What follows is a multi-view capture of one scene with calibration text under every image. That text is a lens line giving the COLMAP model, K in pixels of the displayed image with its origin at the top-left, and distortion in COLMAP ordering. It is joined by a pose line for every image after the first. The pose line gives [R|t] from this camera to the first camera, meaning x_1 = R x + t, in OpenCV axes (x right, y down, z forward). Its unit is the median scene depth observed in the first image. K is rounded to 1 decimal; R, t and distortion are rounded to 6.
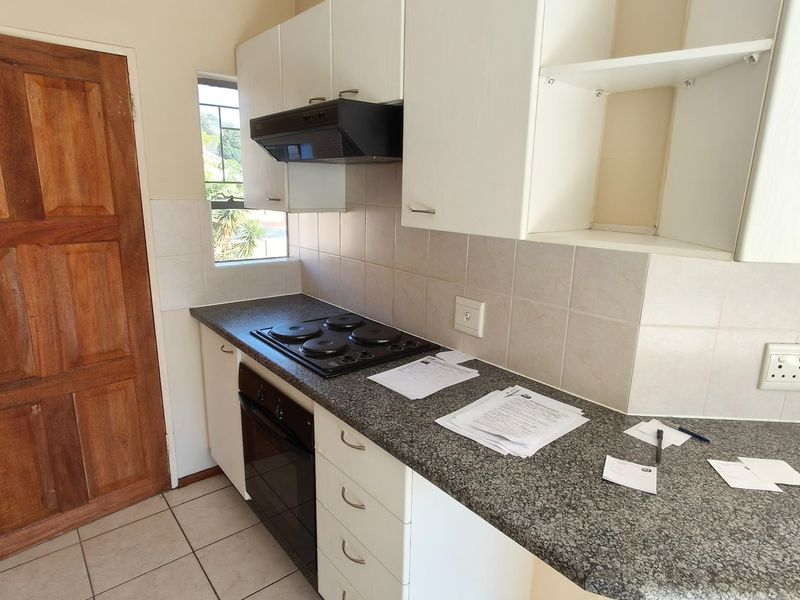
lens RADIAL K [[475.4, 0, 394.9], [0, 475.4, 301.7], [0, 0, 1]] dist [-0.004442, -0.001484]
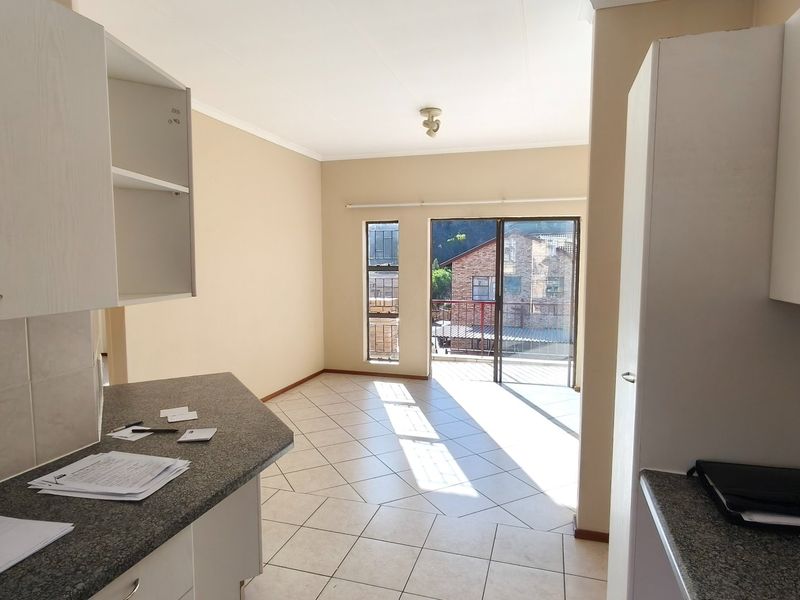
lens RADIAL K [[475.4, 0, 395.9], [0, 475.4, 304.4], [0, 0, 1]] dist [-0.004442, -0.001484]
pose [[-0.541090, -0.098799, 0.835141, -0.964416], [0.194472, 0.951457, 0.238559, -0.255355], [-0.818170, 0.291493, -0.495610, 0.940020]]
